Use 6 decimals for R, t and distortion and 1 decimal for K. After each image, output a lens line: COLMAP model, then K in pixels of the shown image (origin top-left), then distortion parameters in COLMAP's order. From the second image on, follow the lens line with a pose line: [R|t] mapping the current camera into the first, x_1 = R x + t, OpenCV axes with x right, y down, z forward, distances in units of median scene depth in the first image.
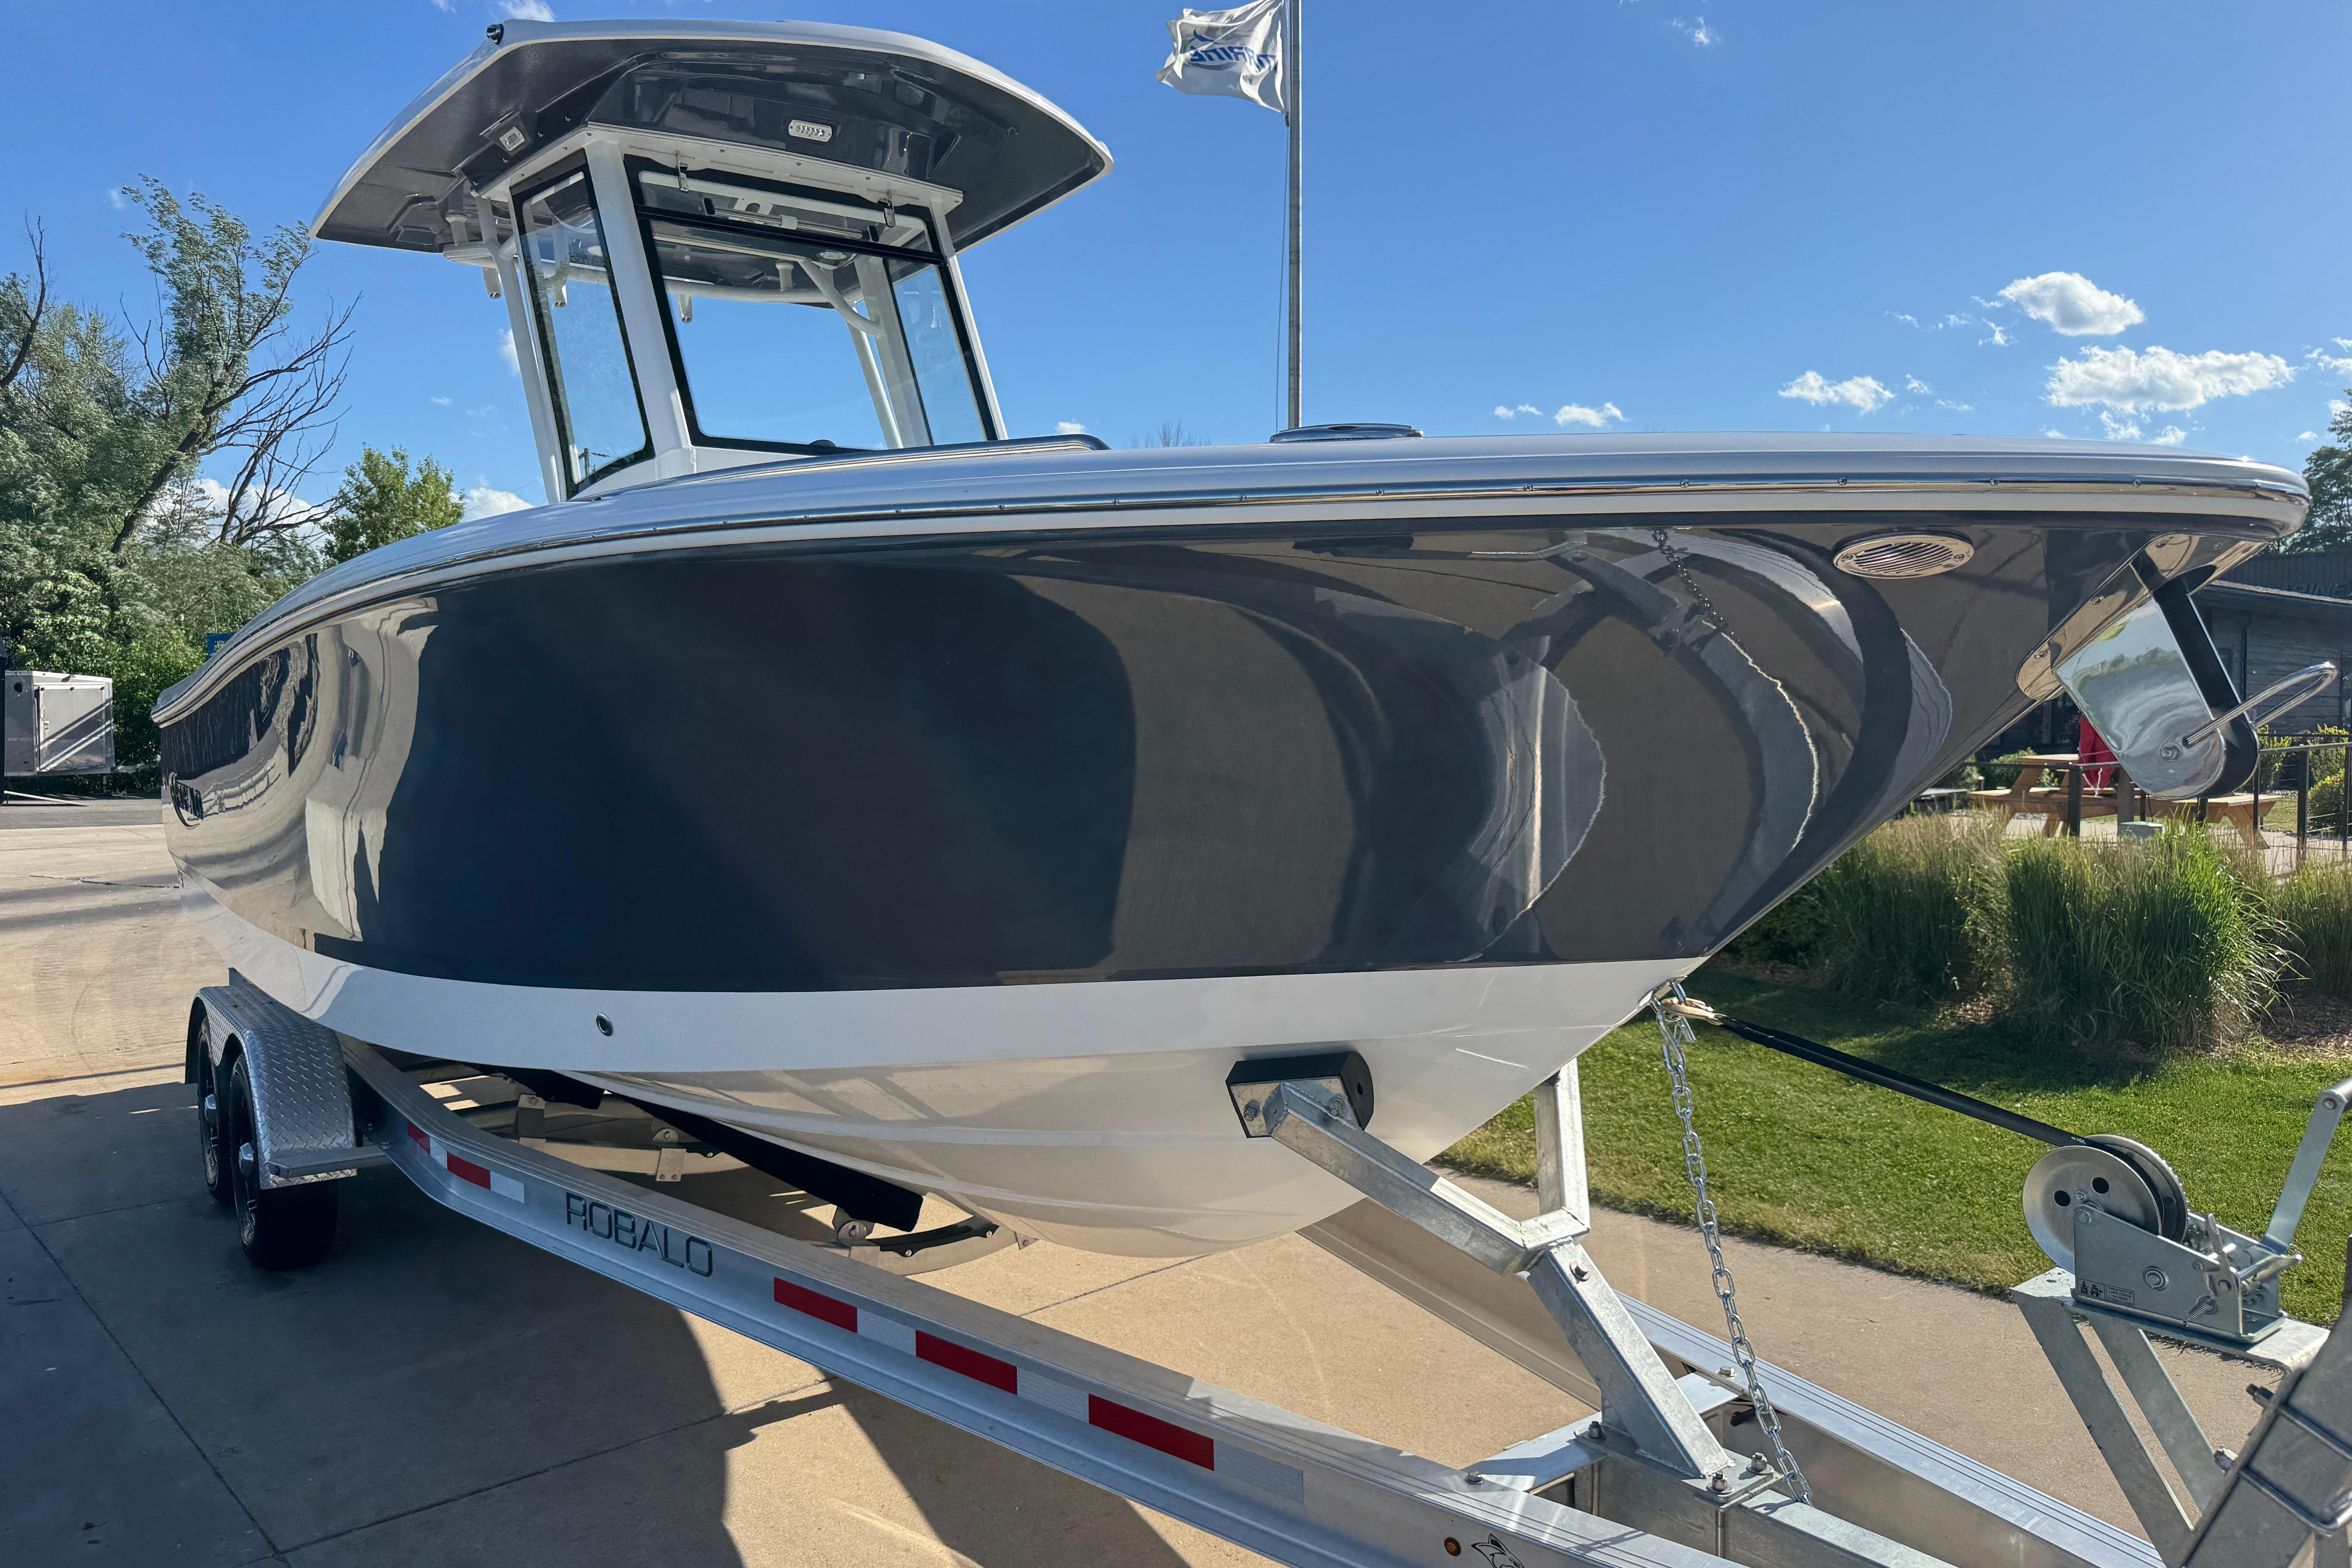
lens RADIAL K [[1644.5, 0, 1178.0], [0, 1644.5, 837.2], [0, 0, 1]] dist [0.105114, -0.151632]
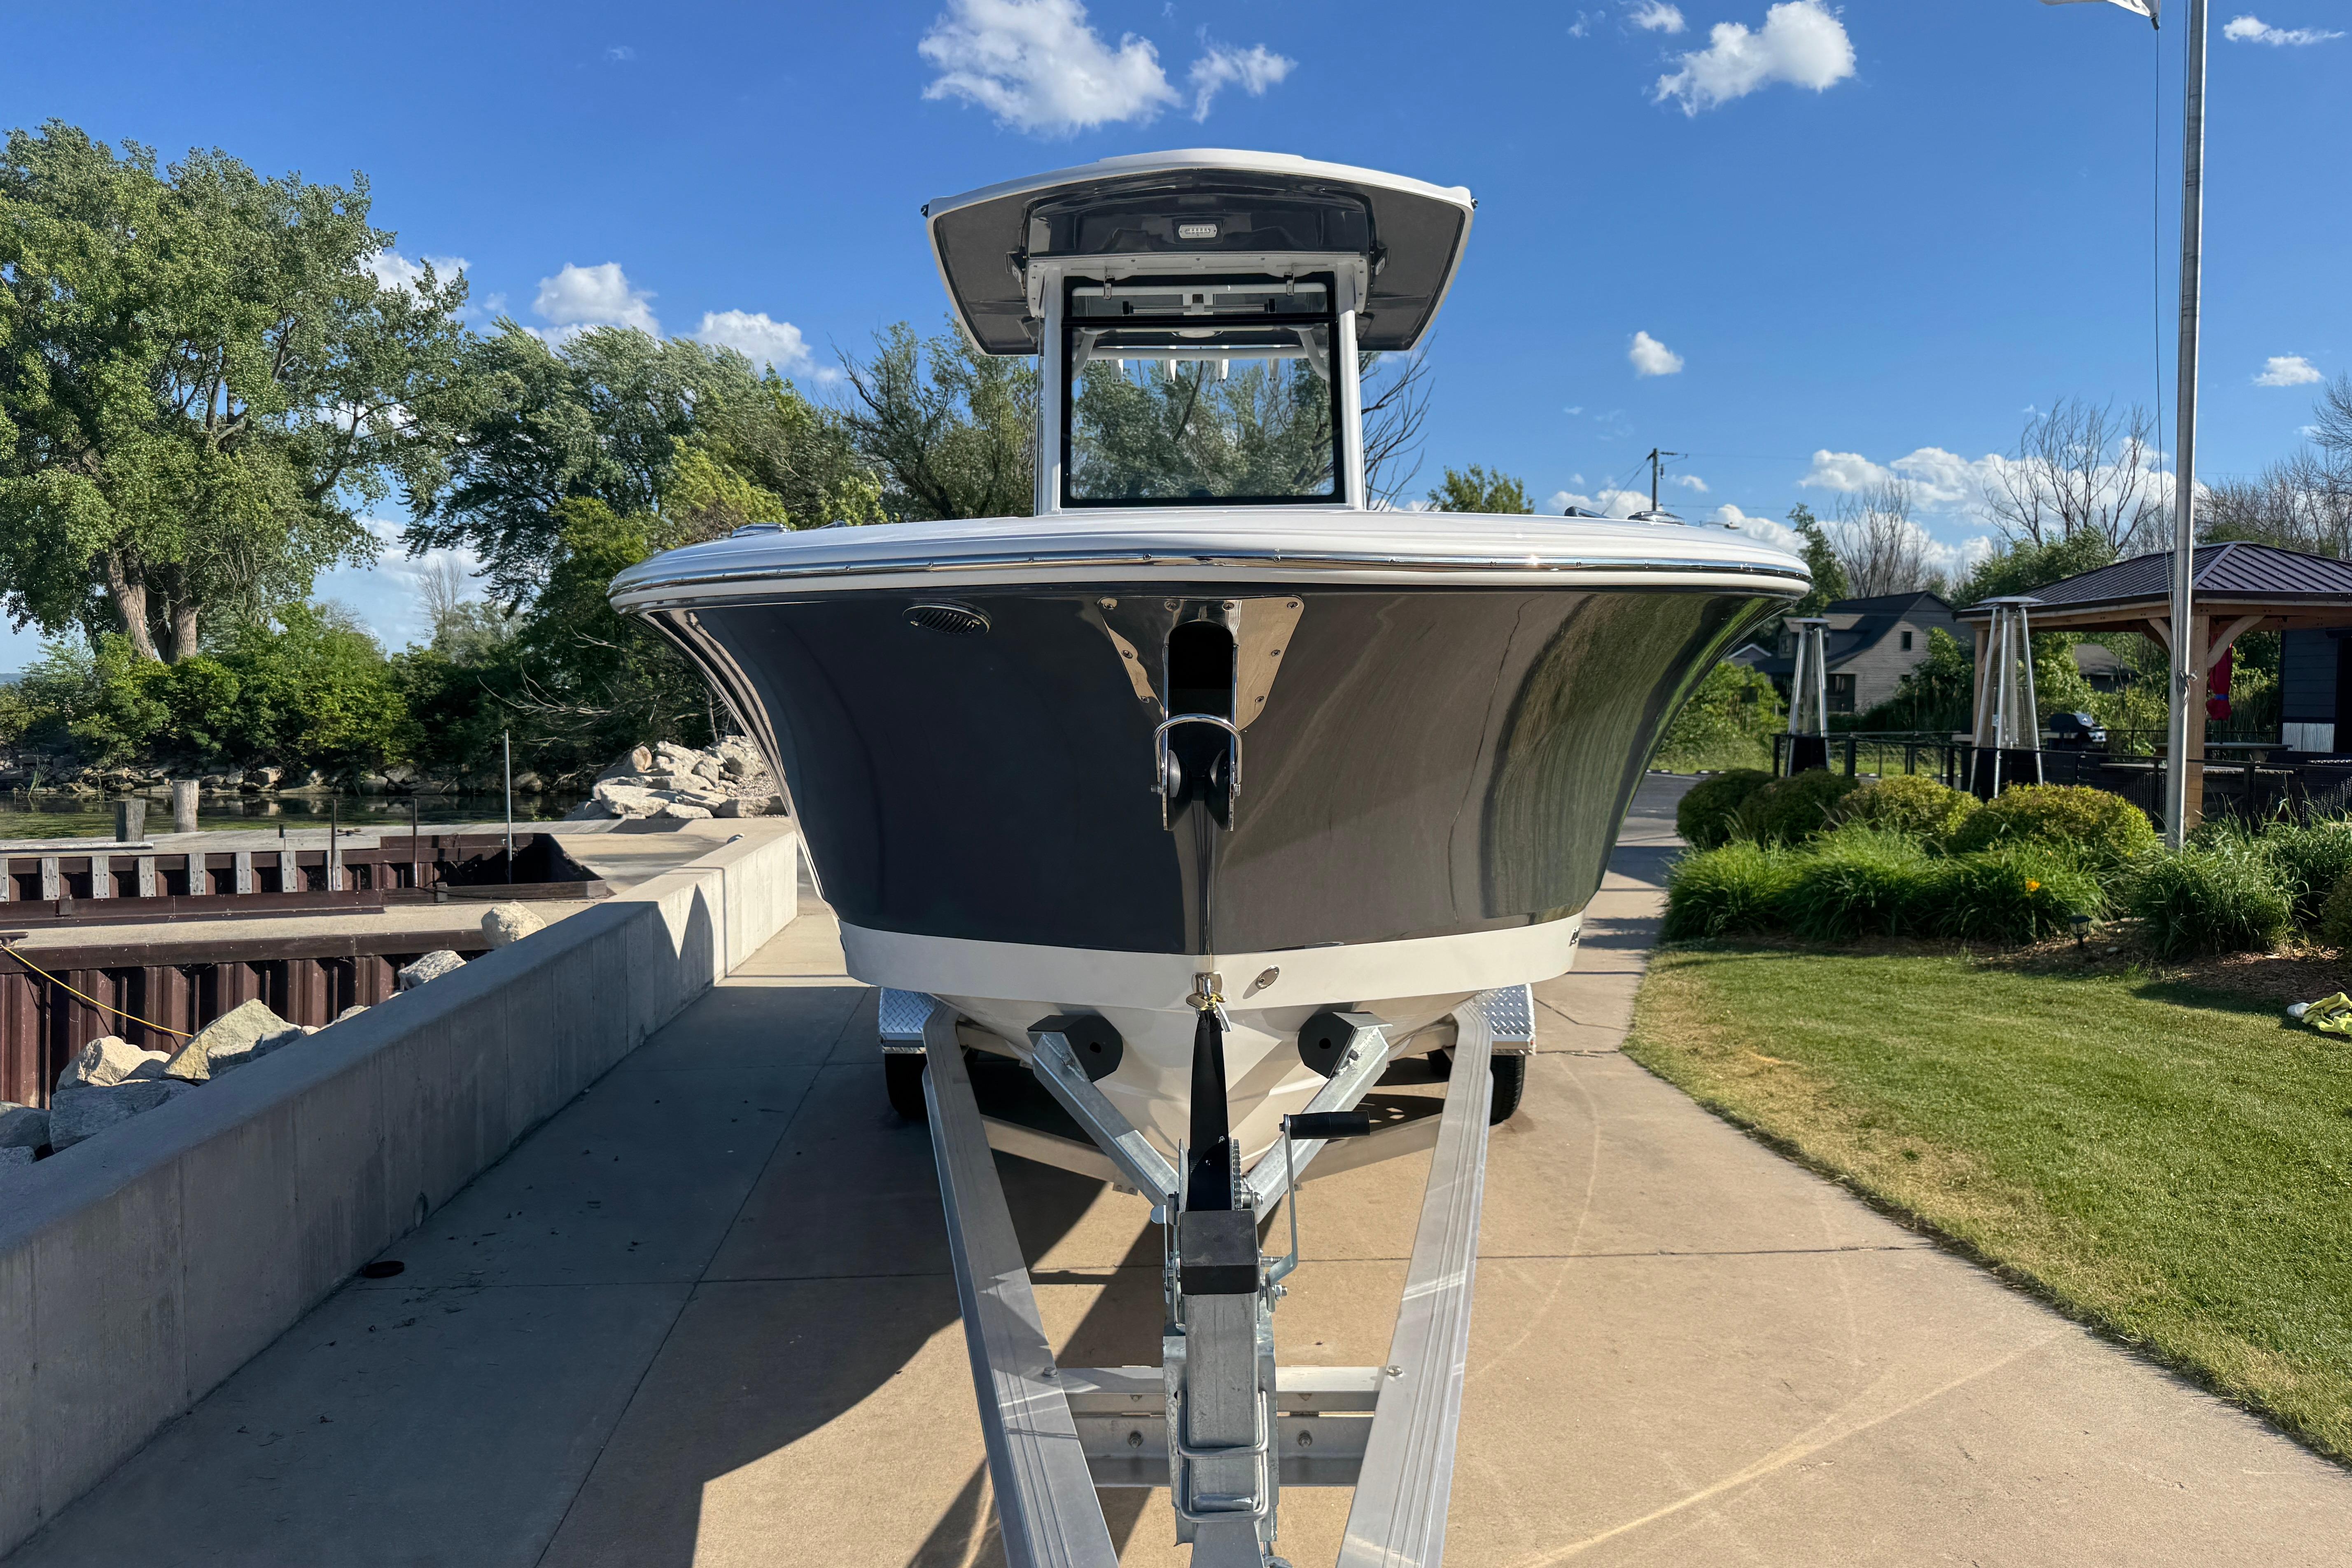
lens RADIAL K [[1644.5, 0, 1178.0], [0, 1644.5, 837.2], [0, 0, 1]] dist [0.105114, -0.151632]
pose [[0.795110, 0.059875, -0.603502, 0.253812], [-0.056238, 0.998106, 0.024932, -0.010006], [0.603851, 0.014116, 0.796972, 0.025943]]
